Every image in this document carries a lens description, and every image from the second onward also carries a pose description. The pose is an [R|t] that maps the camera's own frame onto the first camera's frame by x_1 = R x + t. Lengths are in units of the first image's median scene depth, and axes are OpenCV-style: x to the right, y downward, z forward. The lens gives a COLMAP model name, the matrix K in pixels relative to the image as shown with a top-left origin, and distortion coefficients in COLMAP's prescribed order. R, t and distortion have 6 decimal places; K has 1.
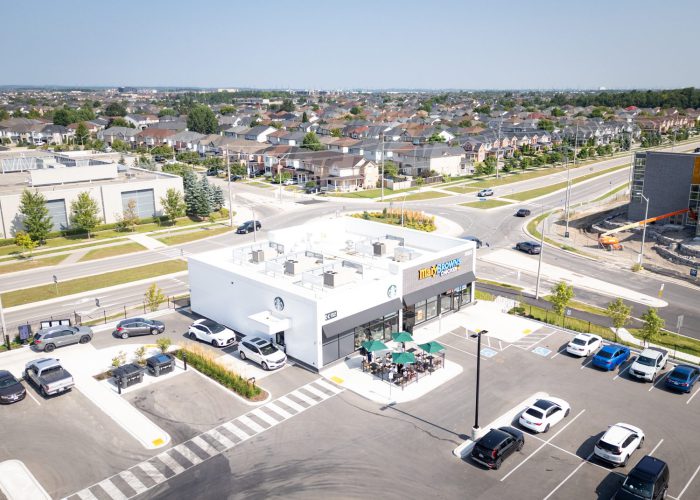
lens RADIAL K [[580.3, 0, 375.3], [0, 580.3, 249.6], [0, 0, 1]] dist [0.093321, -0.000555]
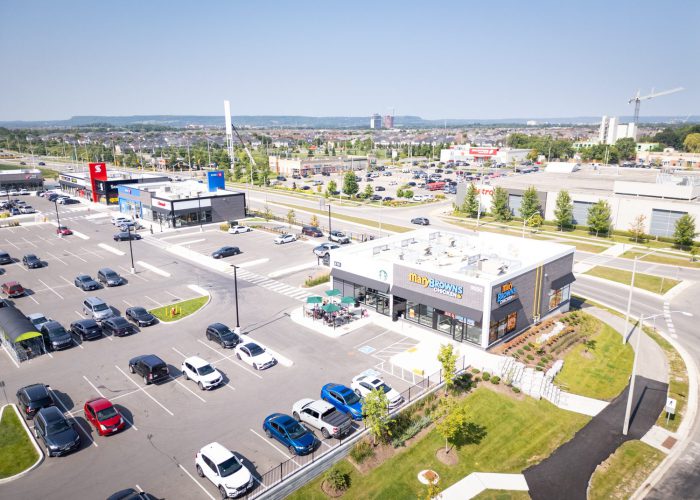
lens RADIAL K [[493.4, 0, 350.0], [0, 493.4, 250.0], [0, 0, 1]] dist [0.074291, -0.071294]
pose [[-0.030950, 0.243180, -0.969487, 1.056076], [-0.253893, 0.936225, 0.242942, -0.220979], [0.966737, 0.253666, 0.032765, 0.885789]]
